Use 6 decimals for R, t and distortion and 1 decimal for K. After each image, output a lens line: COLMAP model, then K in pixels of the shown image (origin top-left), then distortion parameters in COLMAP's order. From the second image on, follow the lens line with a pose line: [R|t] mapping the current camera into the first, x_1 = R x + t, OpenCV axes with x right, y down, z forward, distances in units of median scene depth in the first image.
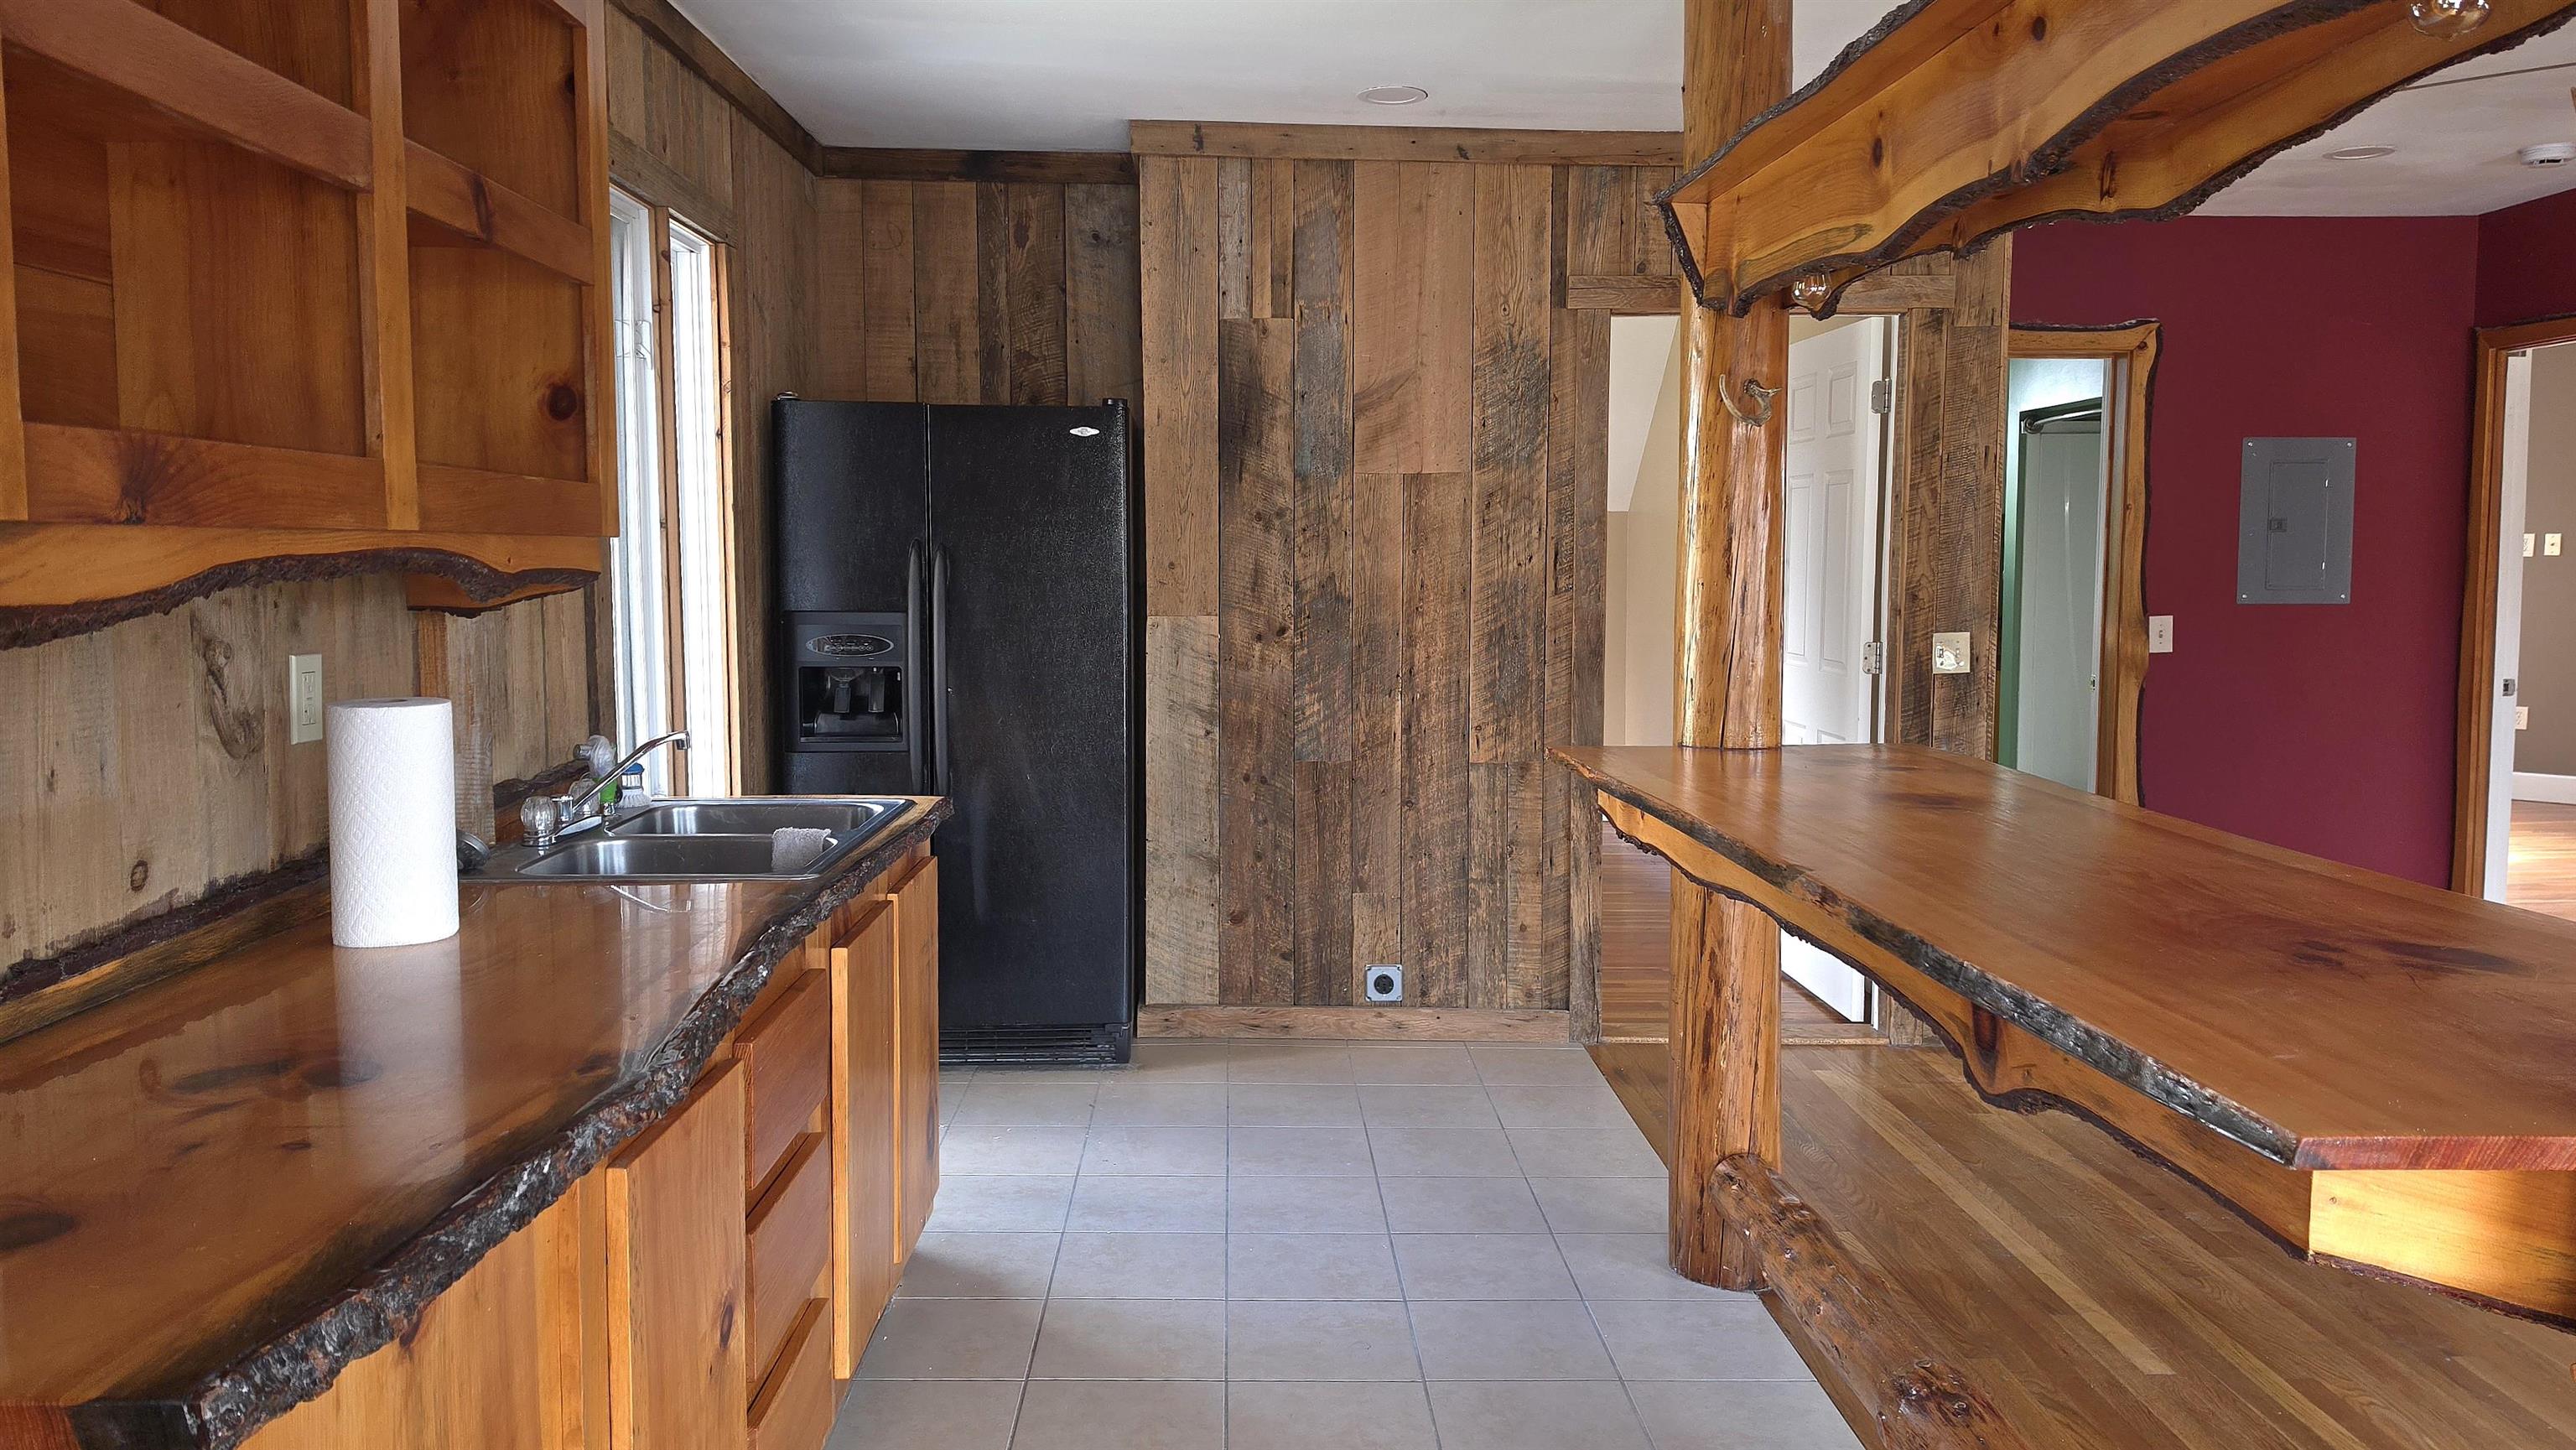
lens RADIAL K [[1736.4, 0, 1344.0], [0, 1736.4, 730.6], [0, 0, 1]] dist [0.044542, -0.066468]
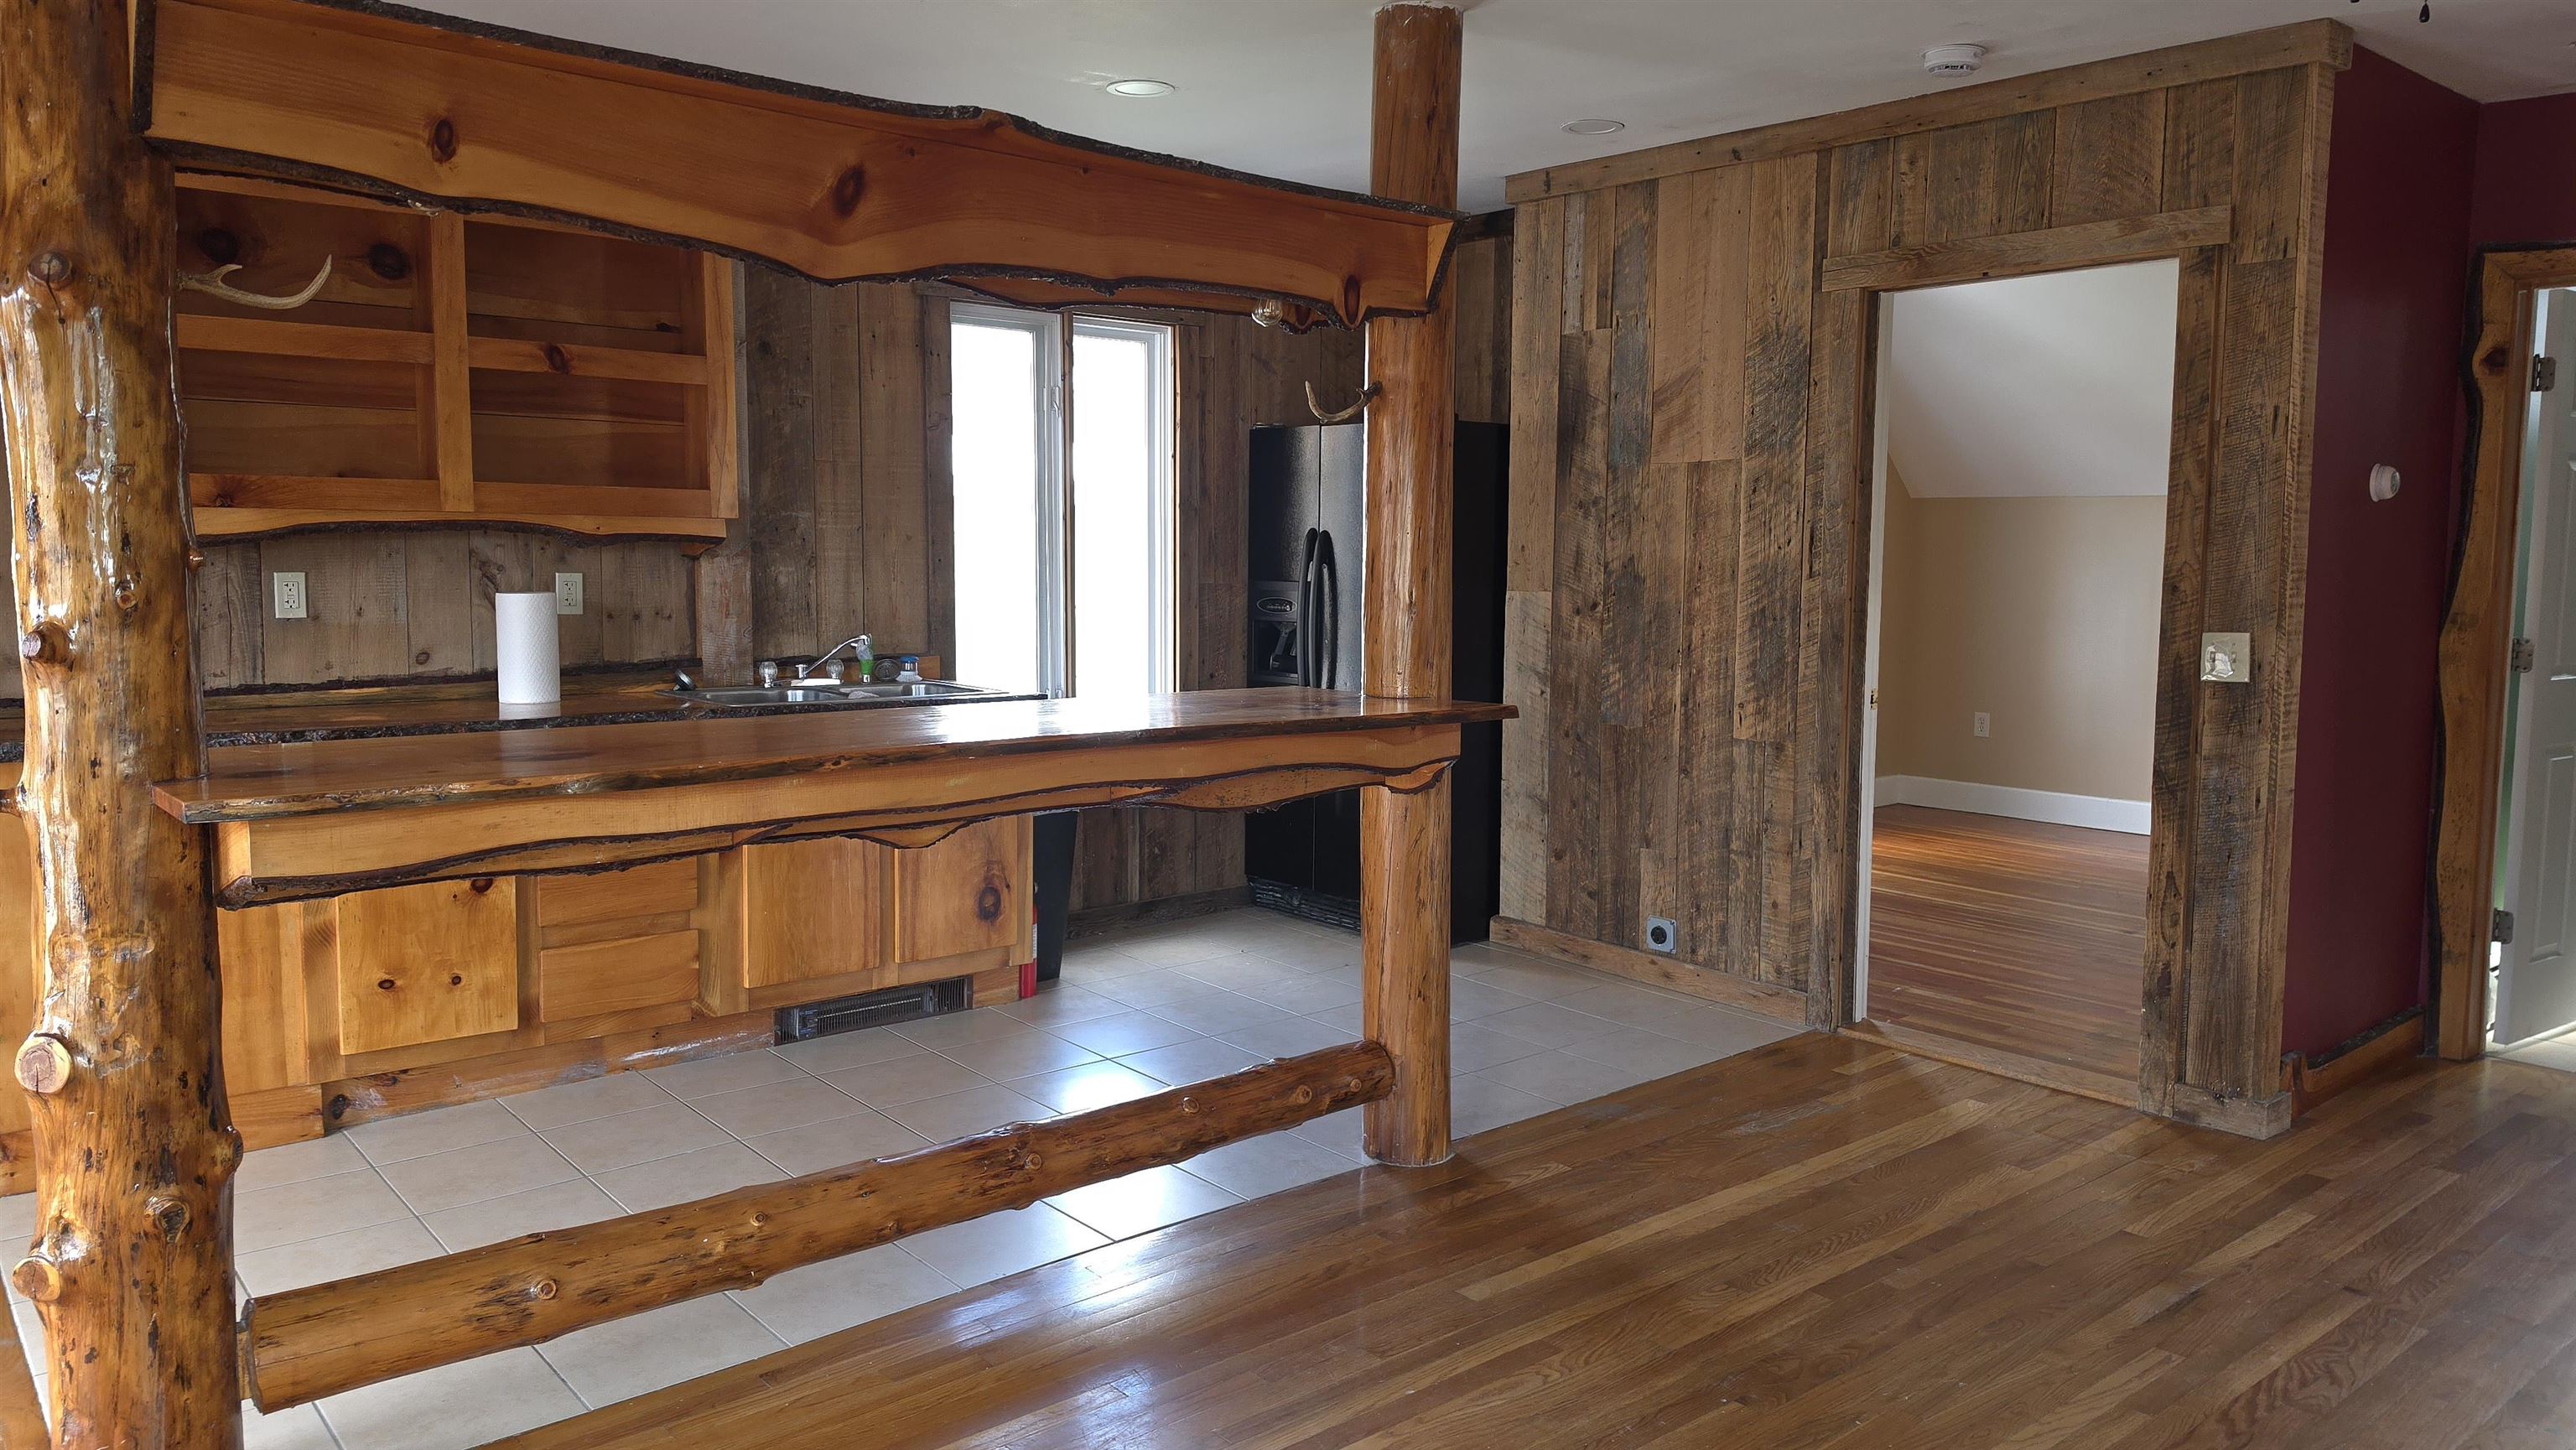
lens RADIAL K [[1736.4, 0, 1290.1], [0, 1736.4, 743.3], [0, 0, 1]] dist [0.044542, -0.066468]
pose [[0.629489, 0.091775, -0.771570, 0.720011], [-0.083112, 0.995256, 0.050574, -0.009177], [0.772551, 0.032291, 0.634131, 0.131773]]
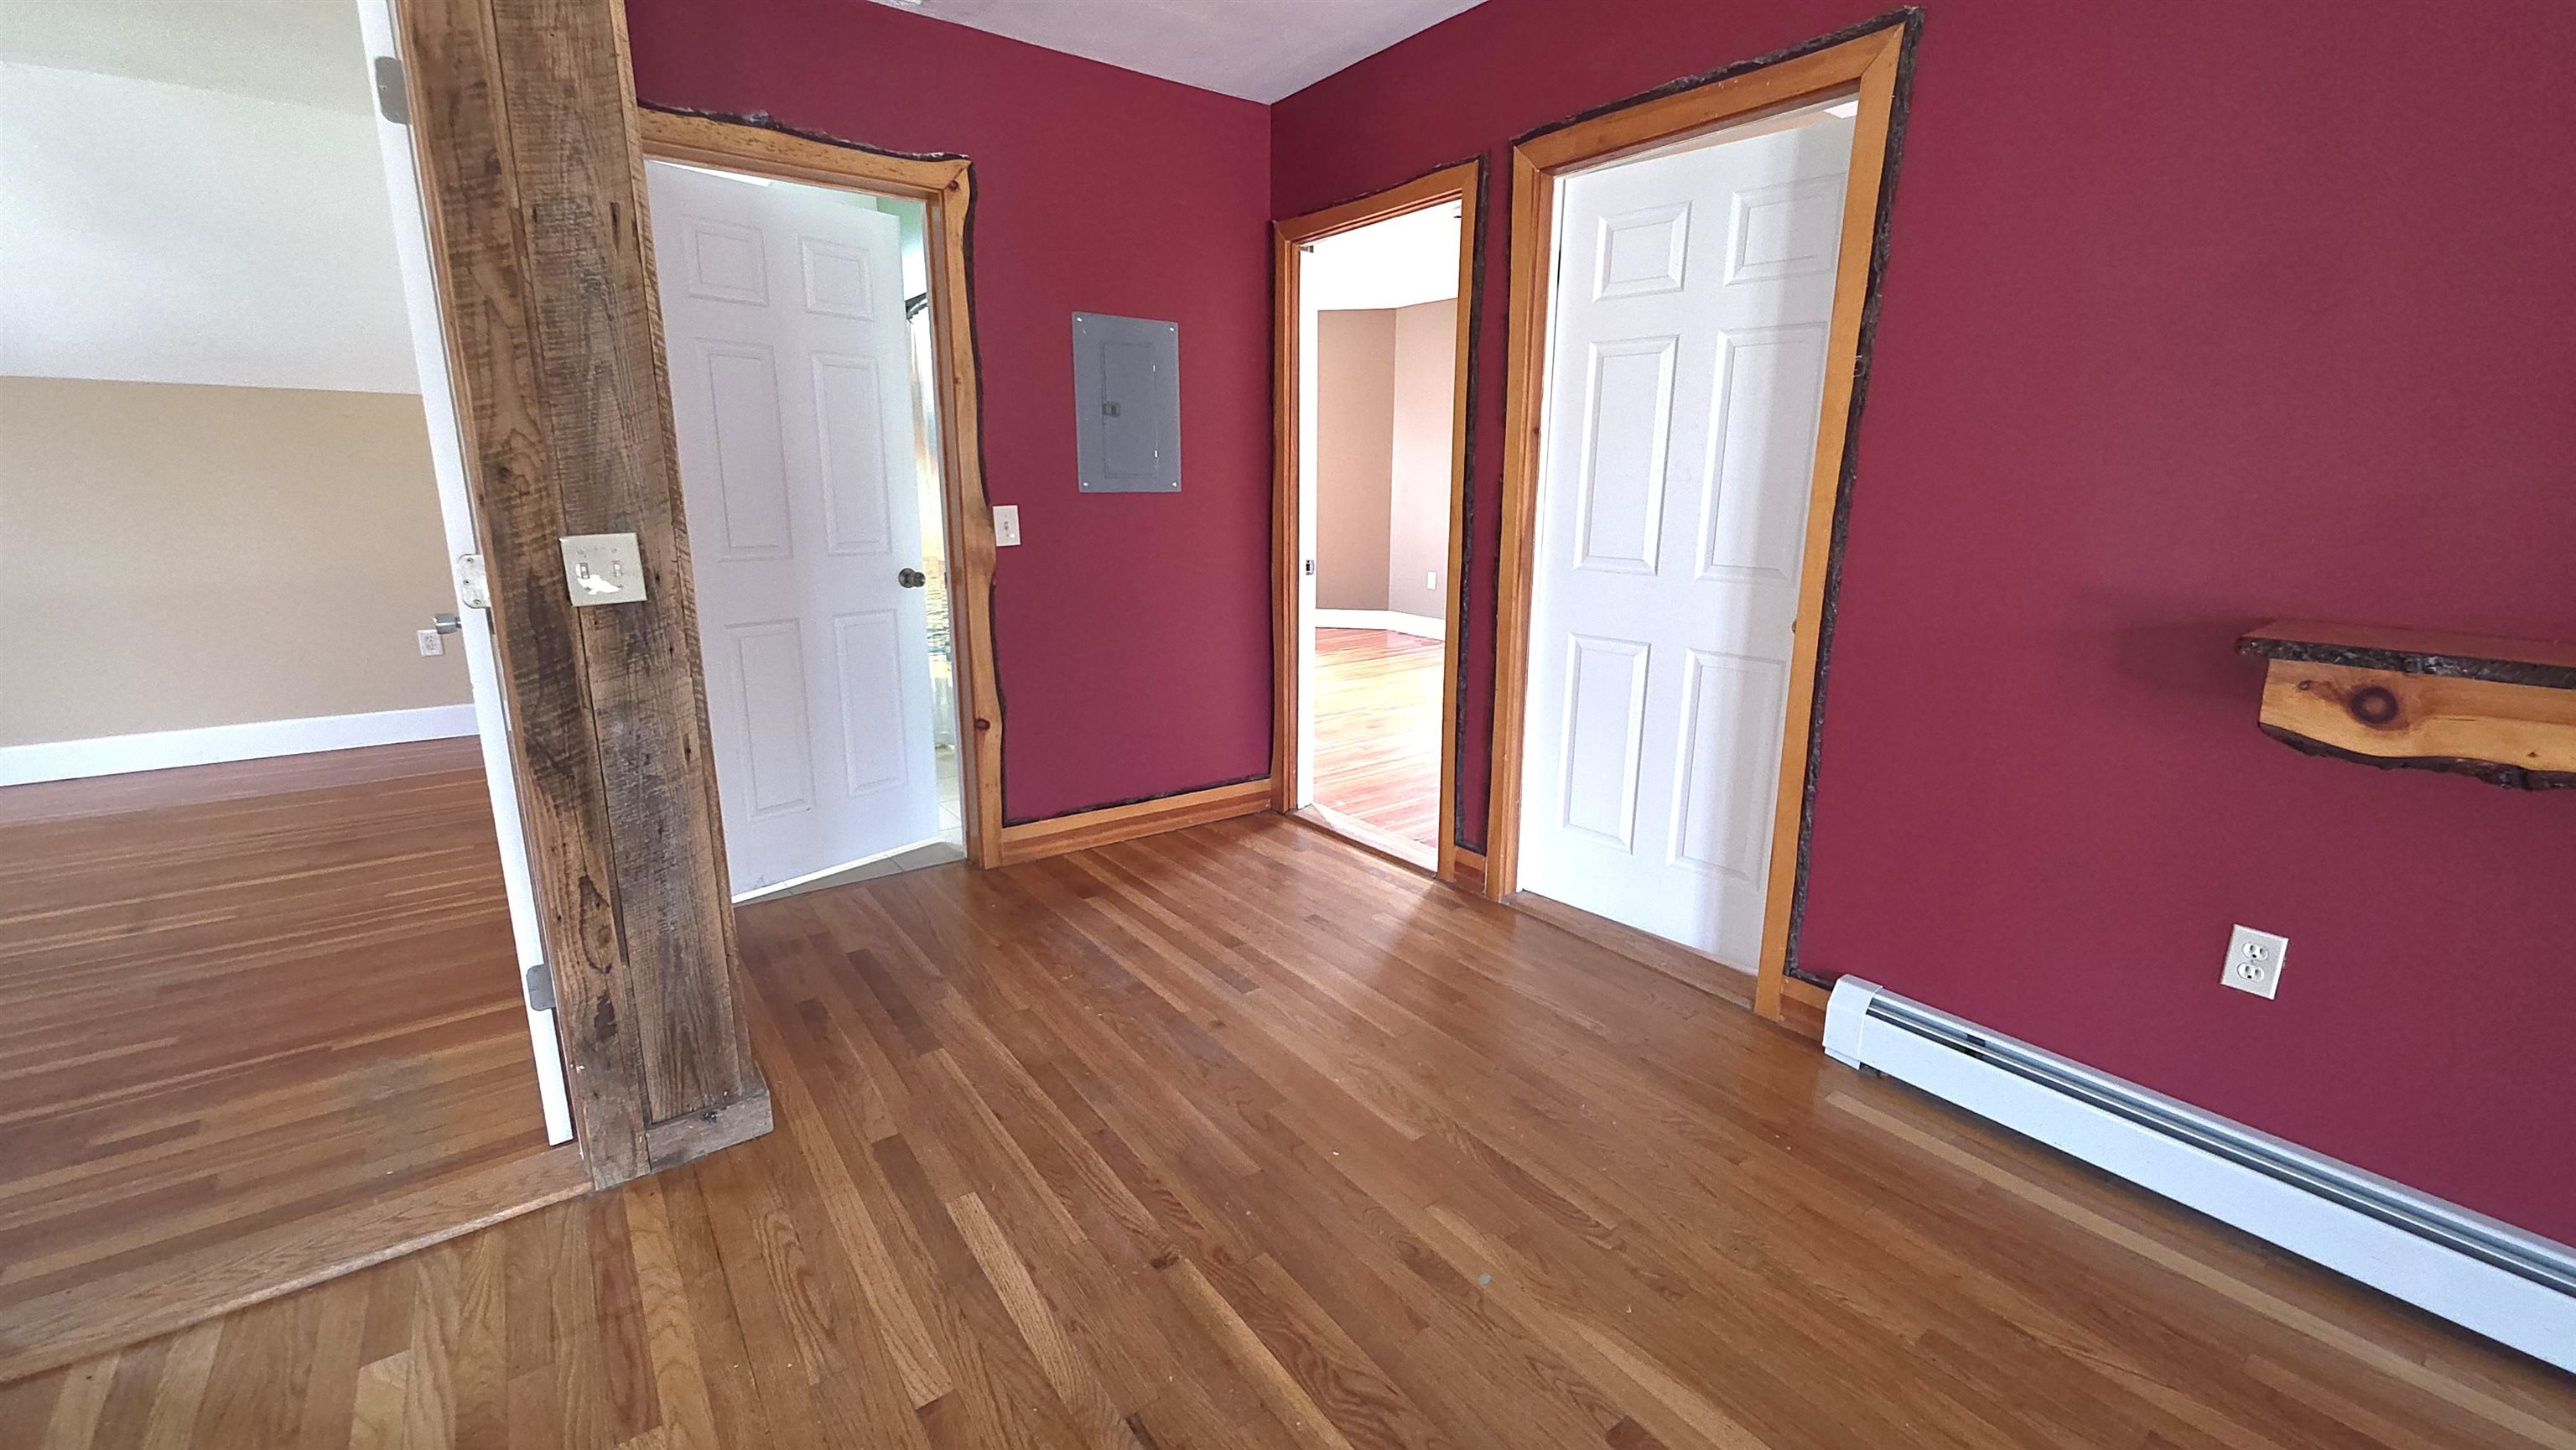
lens RADIAL K [[1025.6, 0, 1292.5], [0, 1025.6, 706.9], [0, 0, 1]] dist [-0.001806, -0.001033]
pose [[0.809314, -0.120238, 0.574938, 0.334741], [0.046472, 0.988863, 0.141387, -0.037264], [-0.585535, -0.087708, 0.805888, 0.585163]]
